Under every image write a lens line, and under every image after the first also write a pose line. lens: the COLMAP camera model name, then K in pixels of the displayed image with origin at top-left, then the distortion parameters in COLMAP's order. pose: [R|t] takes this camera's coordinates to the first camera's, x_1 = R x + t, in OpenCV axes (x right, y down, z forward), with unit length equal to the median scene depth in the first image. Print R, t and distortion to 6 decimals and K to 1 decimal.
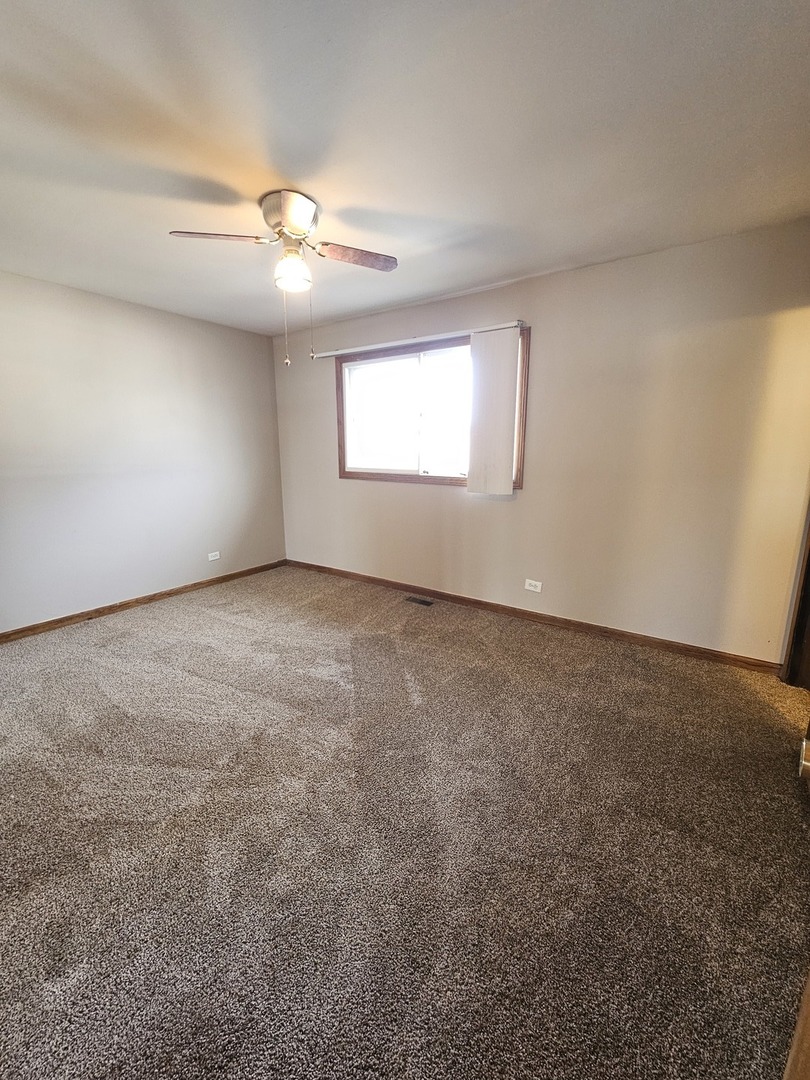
lens RADIAL K [[440.4, 0, 403.3], [0, 440.4, 540.1], [0, 0, 1]] dist [-0.000414, -0.000052]
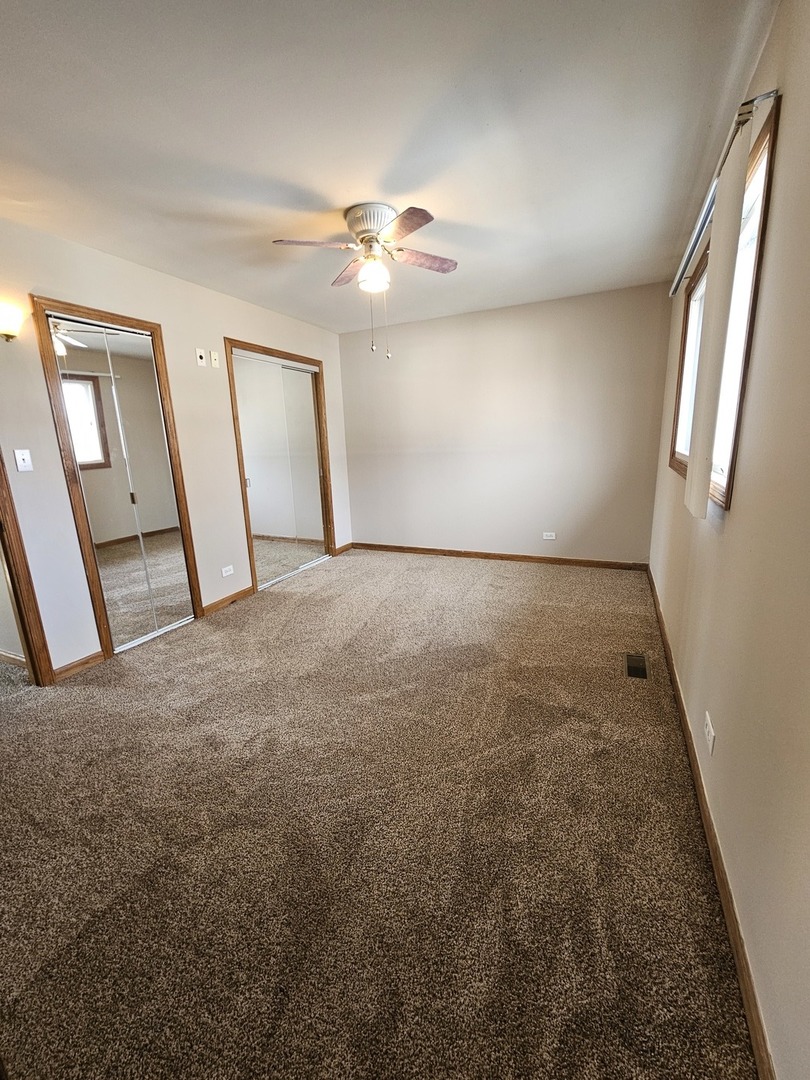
lens RADIAL K [[440.4, 0, 403.3], [0, 440.4, 540.1], [0, 0, 1]] dist [-0.000414, -0.000052]
pose [[0.169125, 0.215593, -0.961726, 0.685046], [-0.162422, 0.968538, 0.188557, -0.126783], [0.972119, 0.124316, 0.198820, 0.652933]]
